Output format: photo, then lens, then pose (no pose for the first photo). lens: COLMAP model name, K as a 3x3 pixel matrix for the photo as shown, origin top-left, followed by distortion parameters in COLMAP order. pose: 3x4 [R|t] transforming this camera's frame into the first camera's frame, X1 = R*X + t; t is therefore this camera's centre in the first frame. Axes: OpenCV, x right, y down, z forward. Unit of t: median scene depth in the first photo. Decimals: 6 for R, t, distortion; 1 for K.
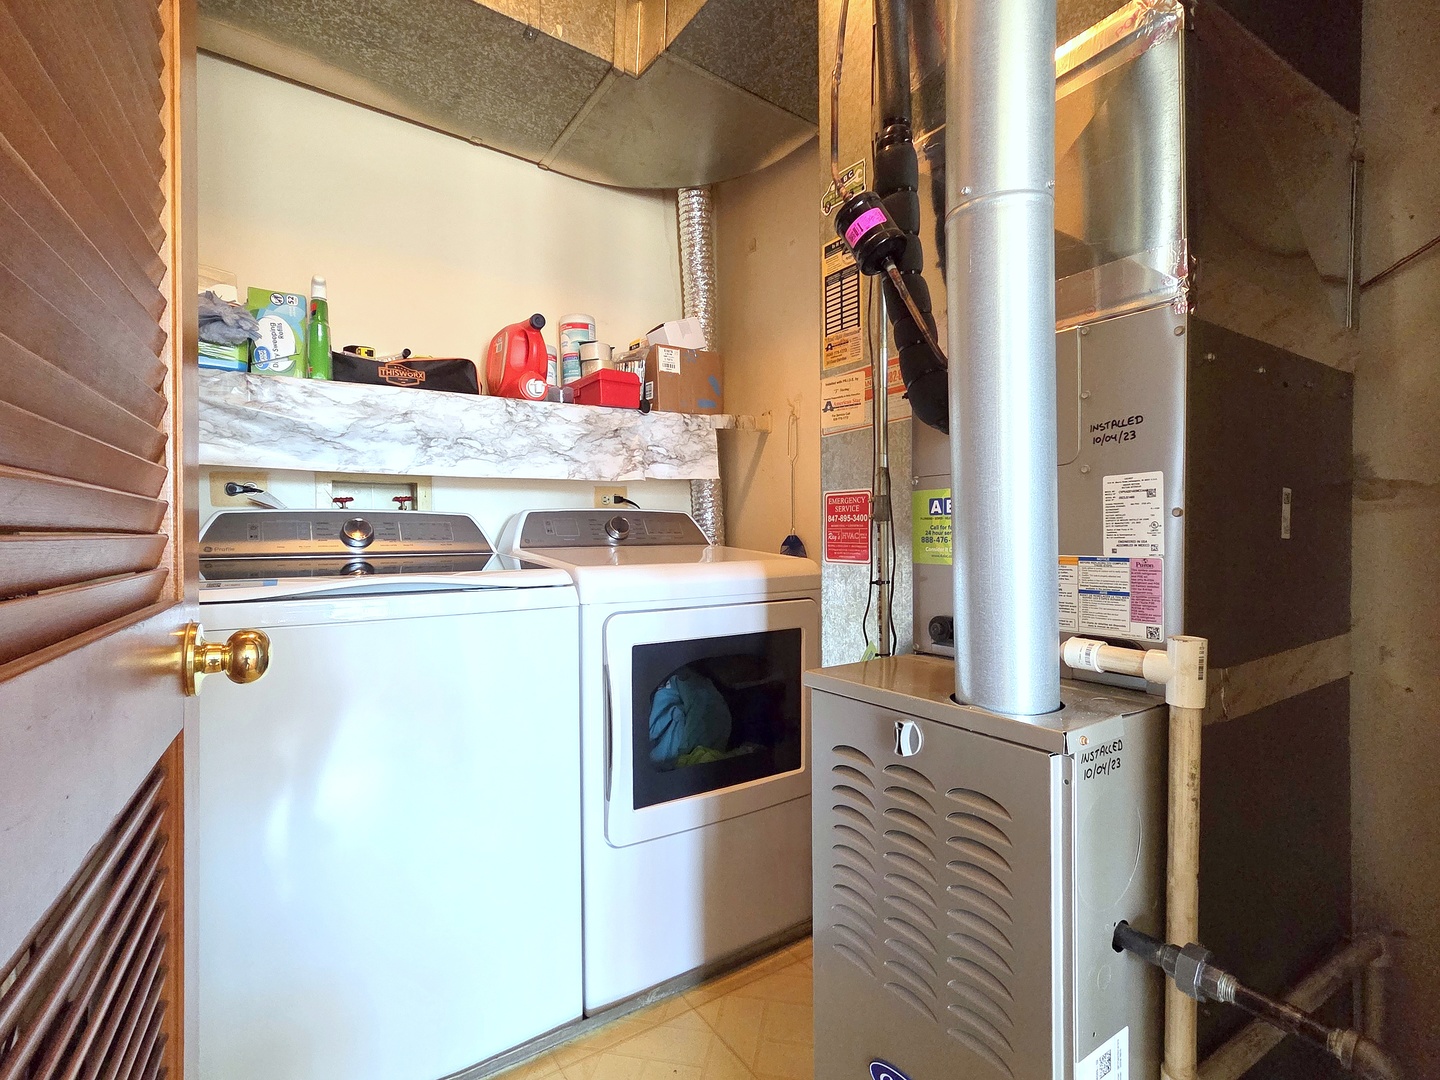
lens RADIAL K [[693.6, 0, 724.0], [0, 693.6, 539.9], [0, 0, 1]] dist [-0.000376, 0.002977]
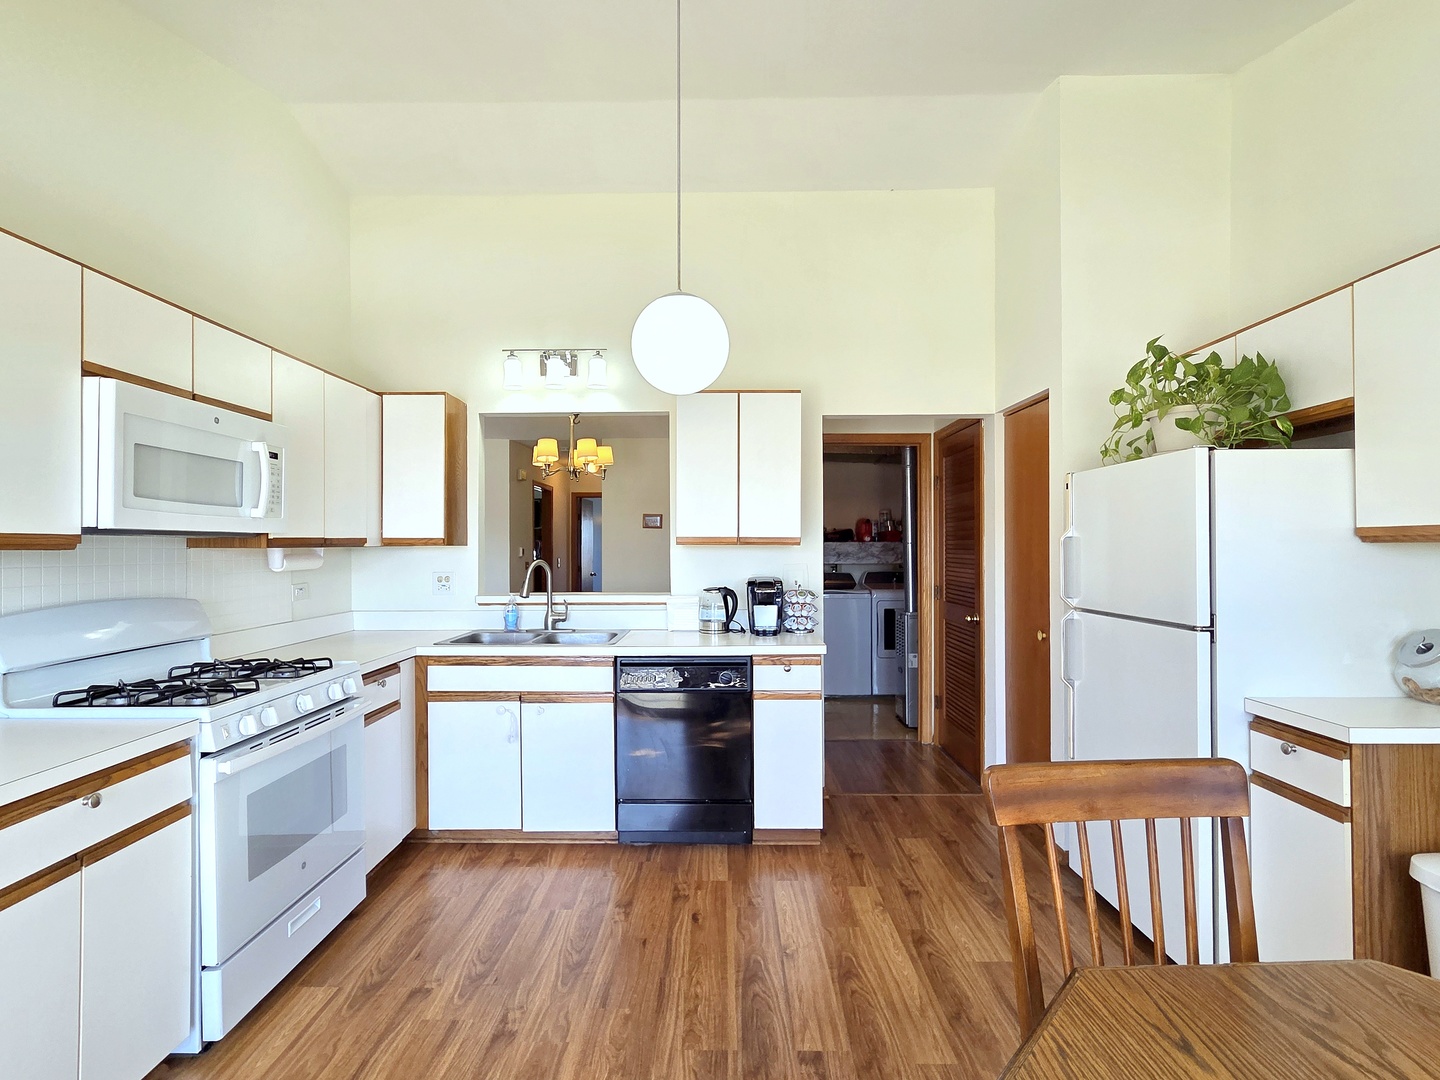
lens RADIAL K [[693.6, 0, 719.6], [0, 693.6, 541.3], [0, 0, 1]] dist [-0.000376, 0.002977]
pose [[0.812616, 0.003818, -0.582787, 1.197512], [-0.010217, 0.999918, -0.007696, -0.169984], [0.582710, 0.012208, 0.812588, -2.361374]]
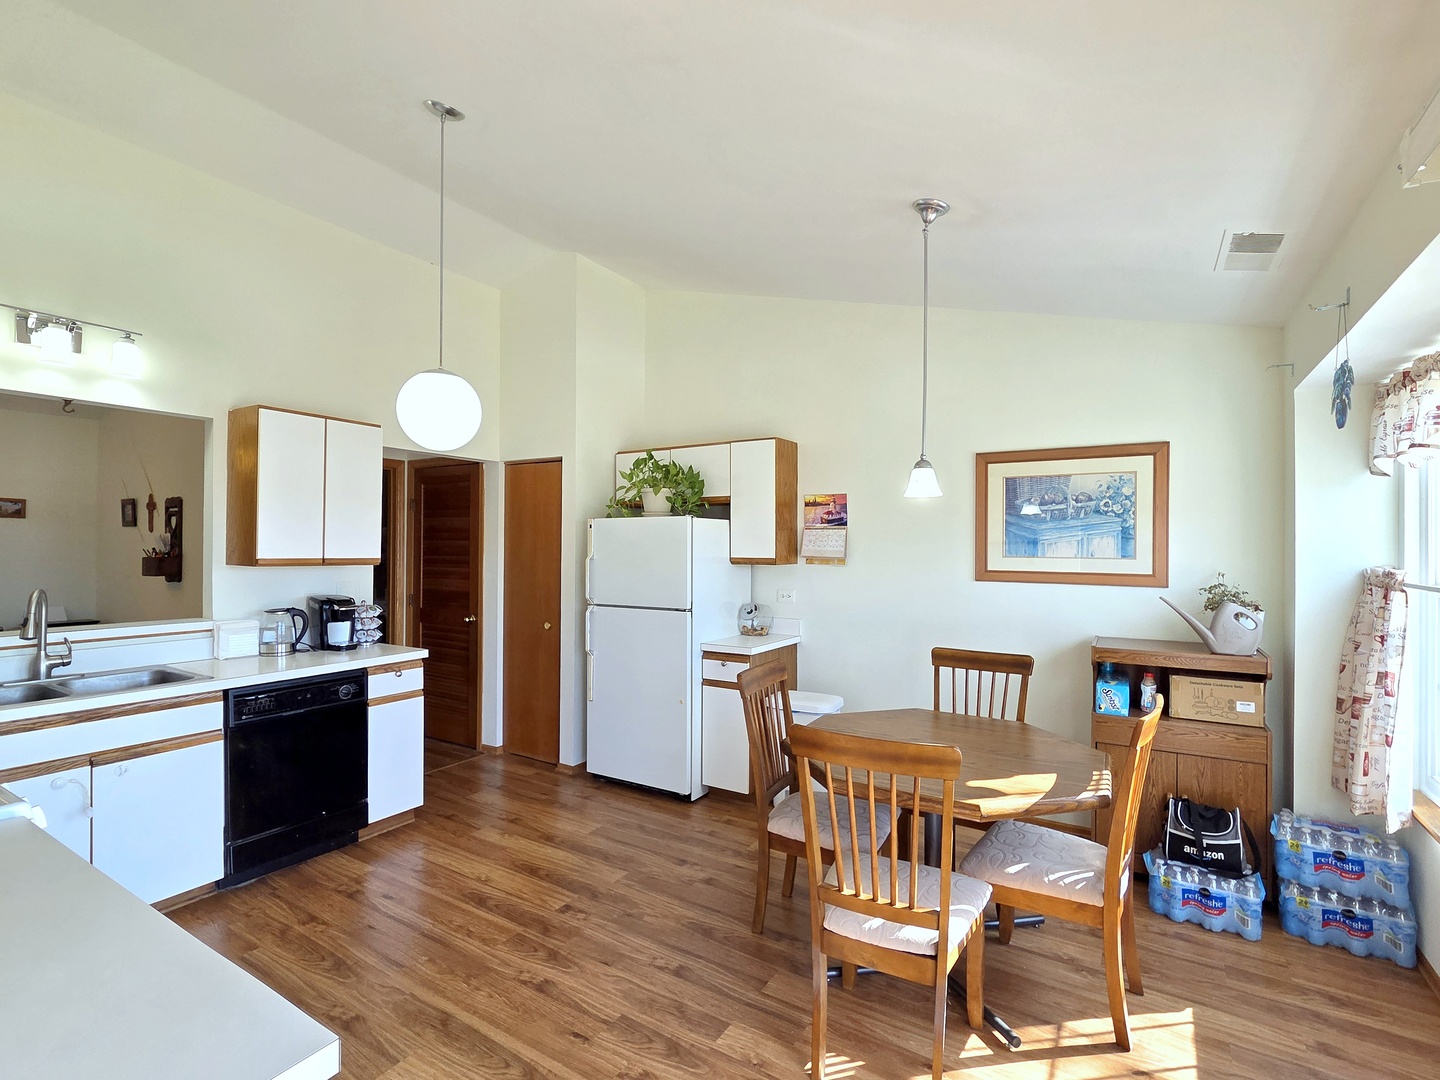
lens RADIAL K [[693.6, 0, 718.3], [0, 693.6, 543.6], [0, 0, 1]] dist [-0.000376, 0.002977]
pose [[0.918012, 0.018558, 0.396117, 0.415693], [-0.013035, 0.999777, -0.016630, -0.216689], [-0.396337, 0.010103, 0.918049, -3.004060]]
